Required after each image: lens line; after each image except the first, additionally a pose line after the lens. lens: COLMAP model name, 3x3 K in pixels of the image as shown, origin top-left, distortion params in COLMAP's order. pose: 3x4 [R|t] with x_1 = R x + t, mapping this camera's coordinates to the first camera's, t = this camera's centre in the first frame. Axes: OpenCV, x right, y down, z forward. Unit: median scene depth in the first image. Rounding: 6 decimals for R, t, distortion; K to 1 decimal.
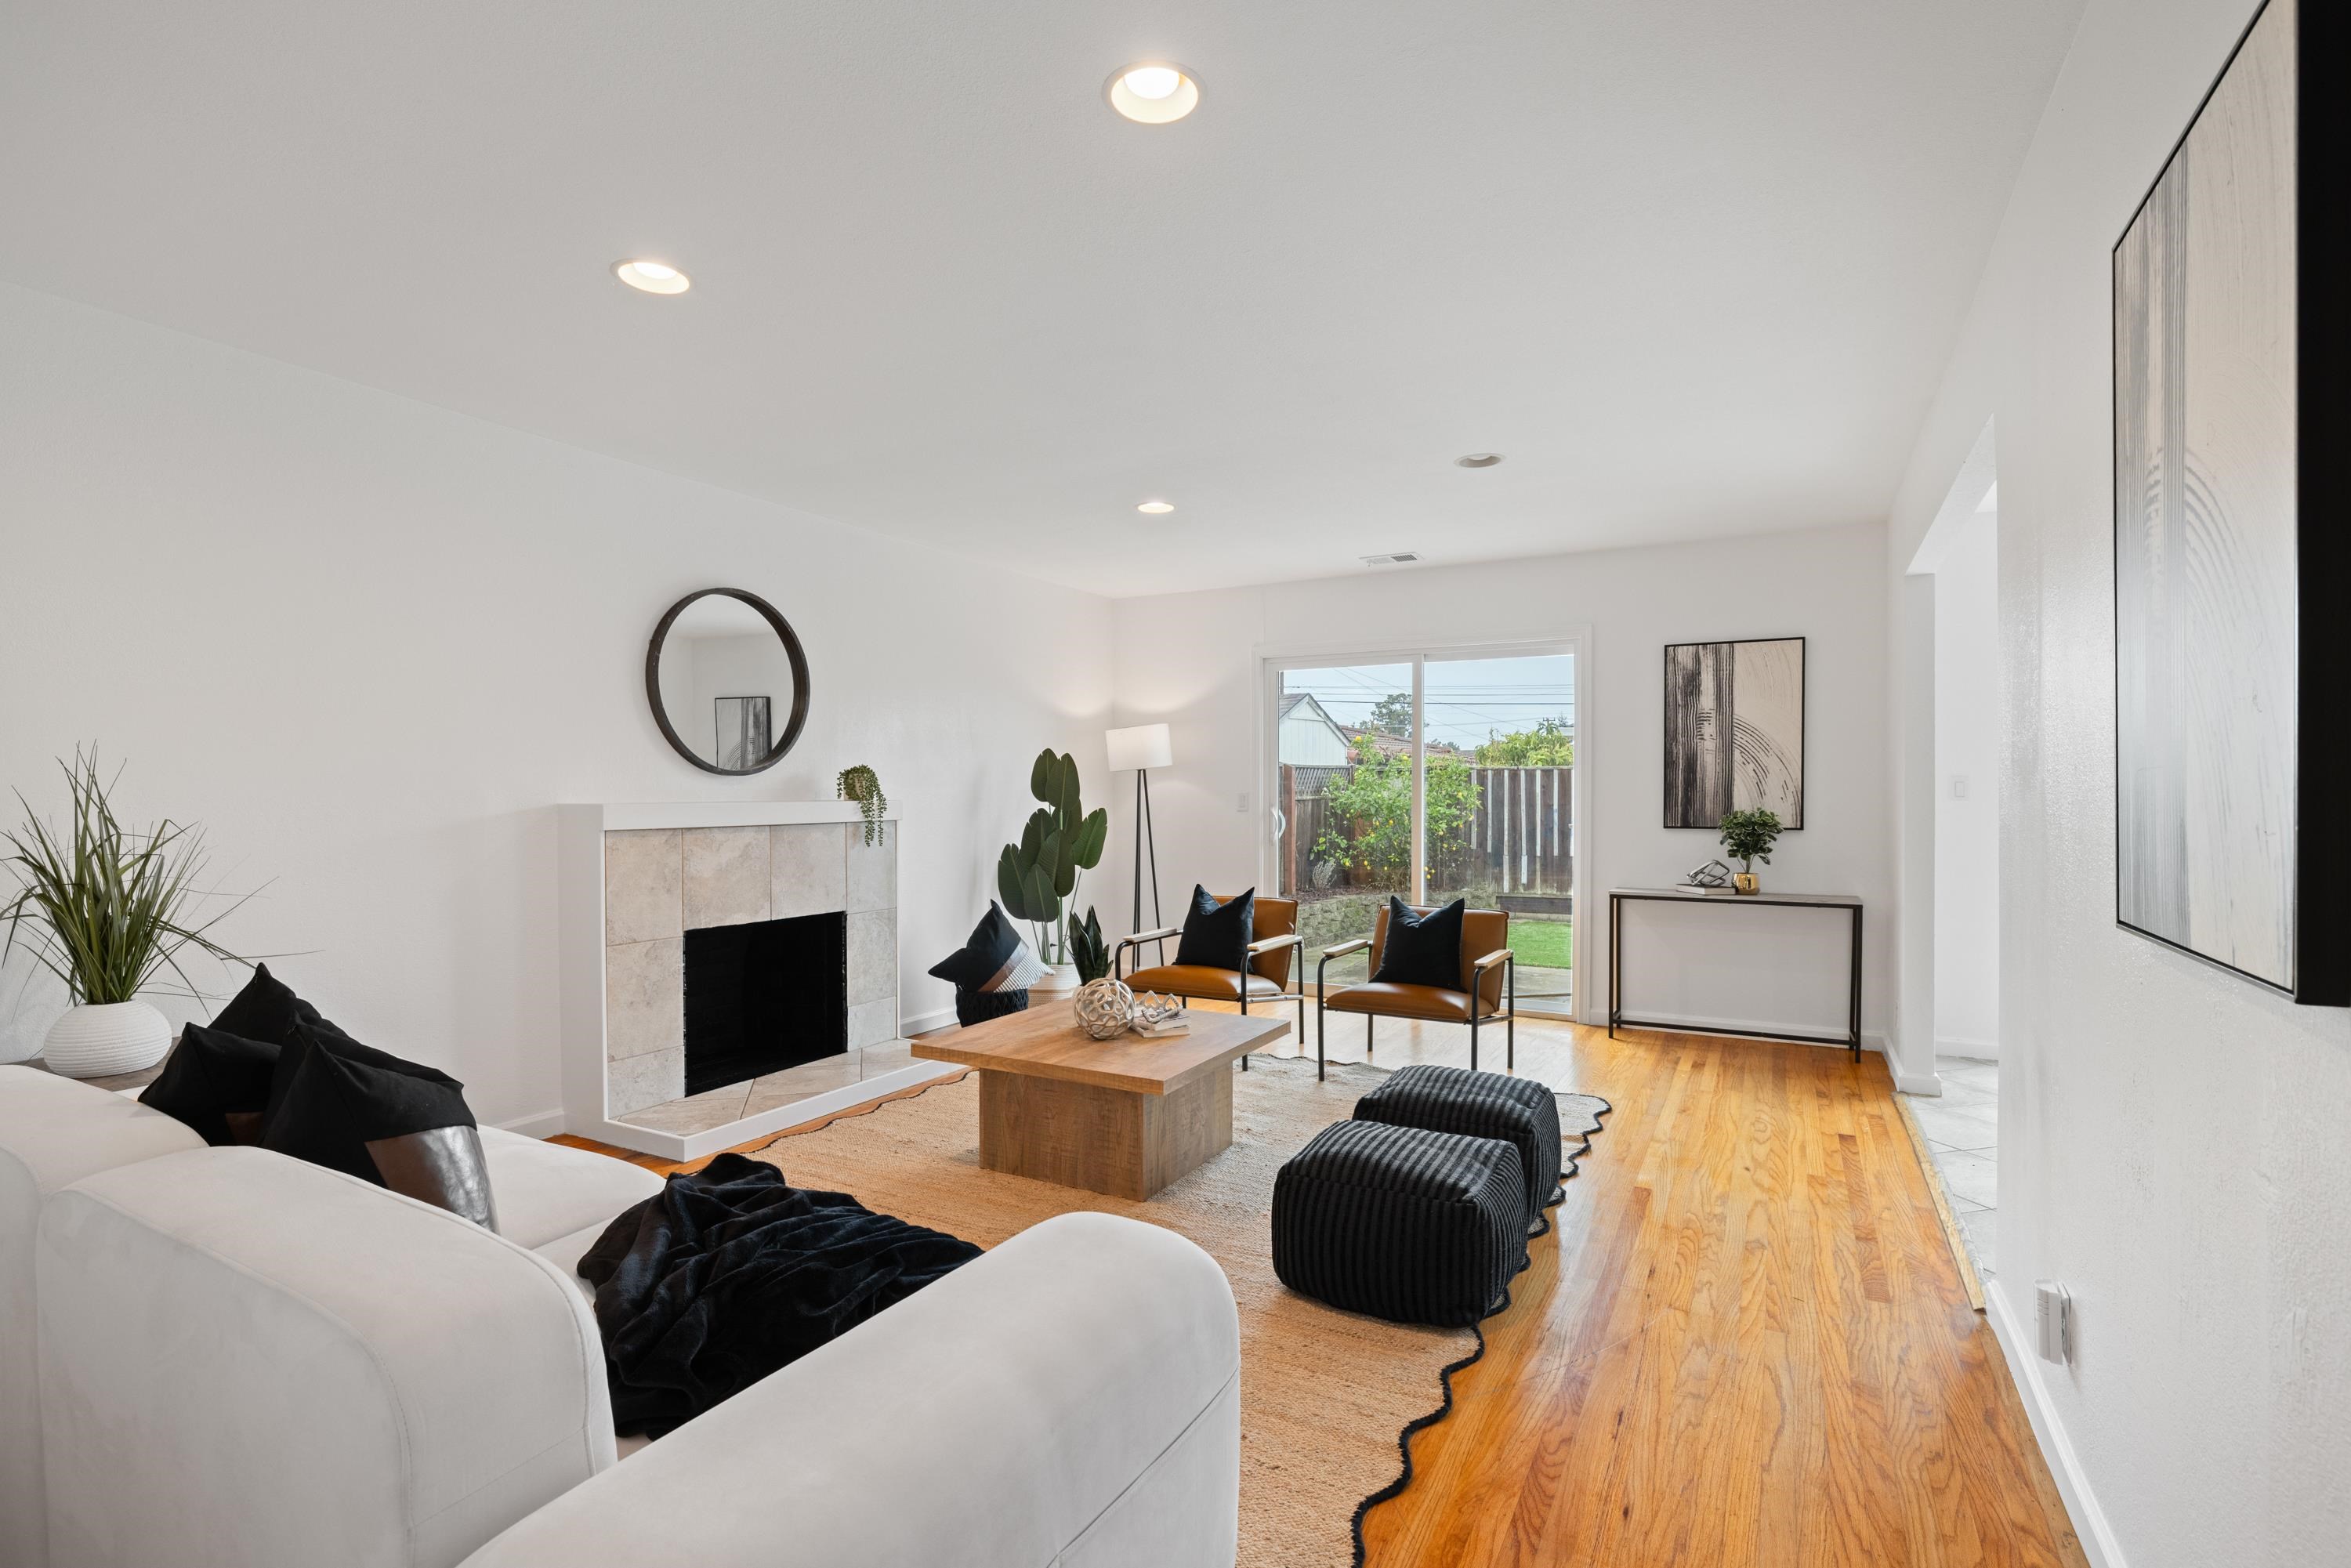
lens RADIAL K [[1096.8, 0, 1165.1], [0, 1096.8, 795.4], [0, 0, 1]] dist [-0.009902, 0.001283]
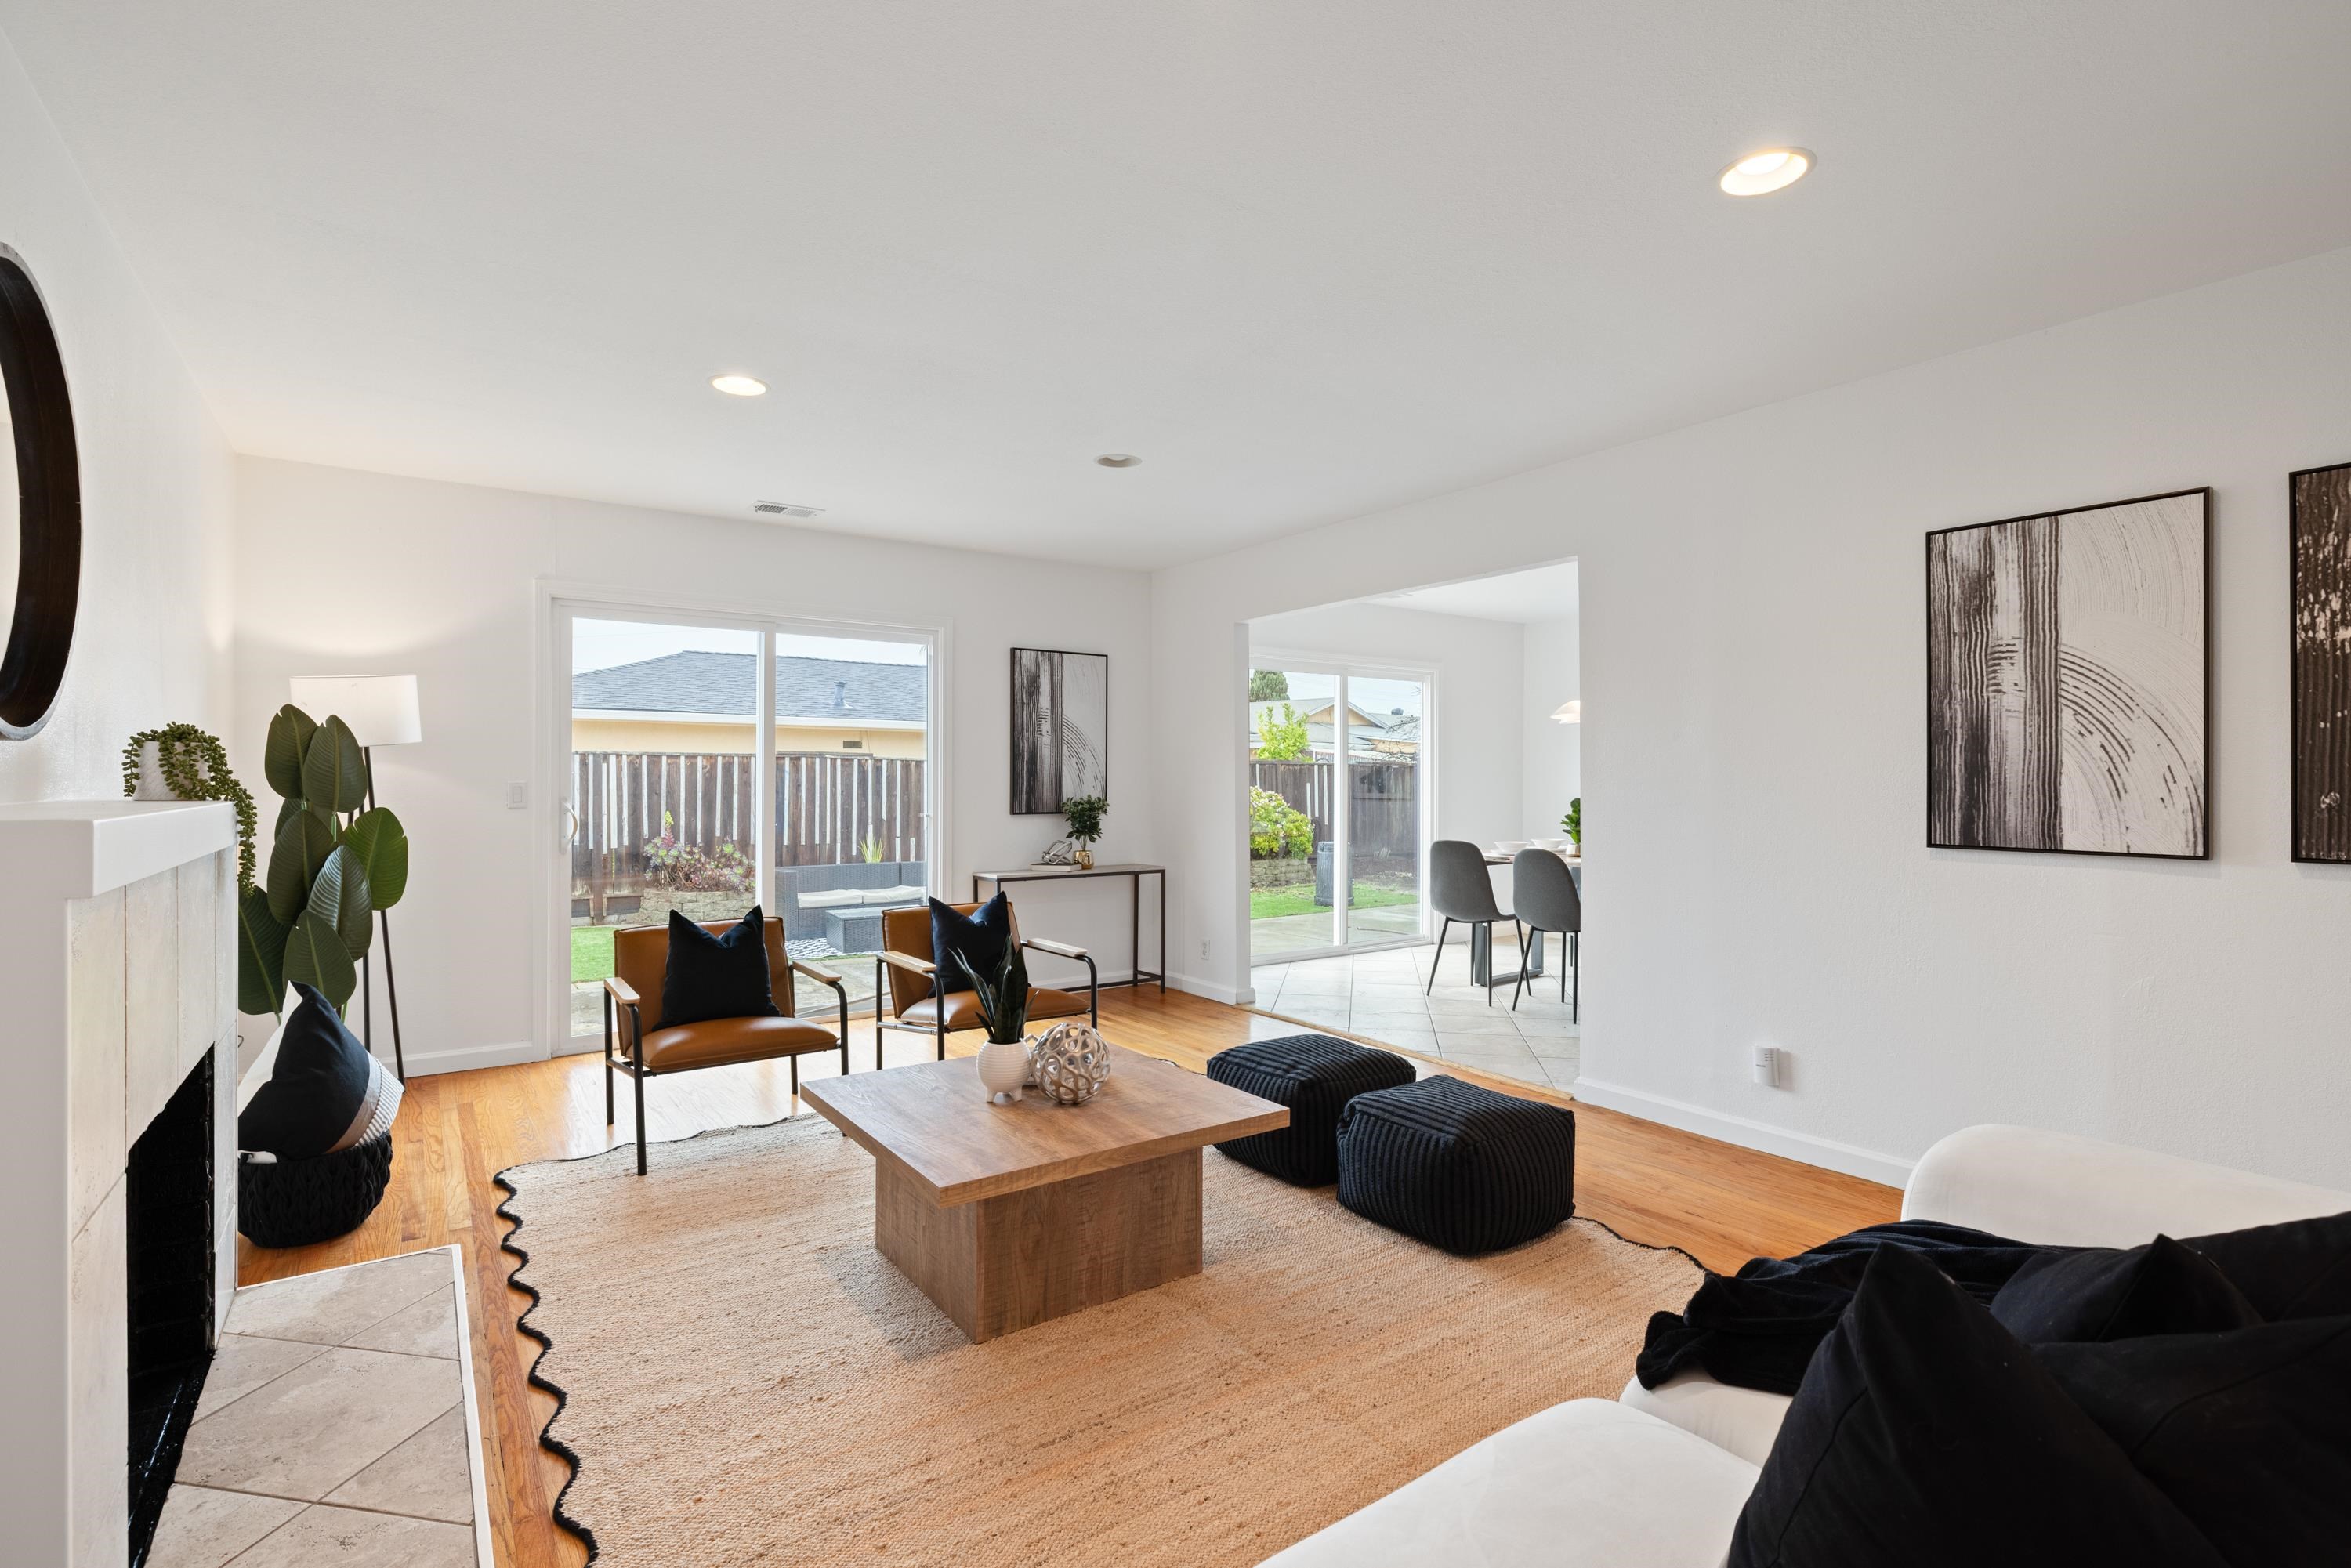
lens RADIAL K [[1096.8, 0, 1169.8], [0, 1096.8, 773.7], [0, 0, 1]] dist [-0.009902, 0.001283]
pose [[0.432209, 0.005413, 0.901757, -0.530293], [0.002421, 0.999971, -0.007163, -0.003350], [-0.901770, 0.005280, 0.432184, 0.440035]]
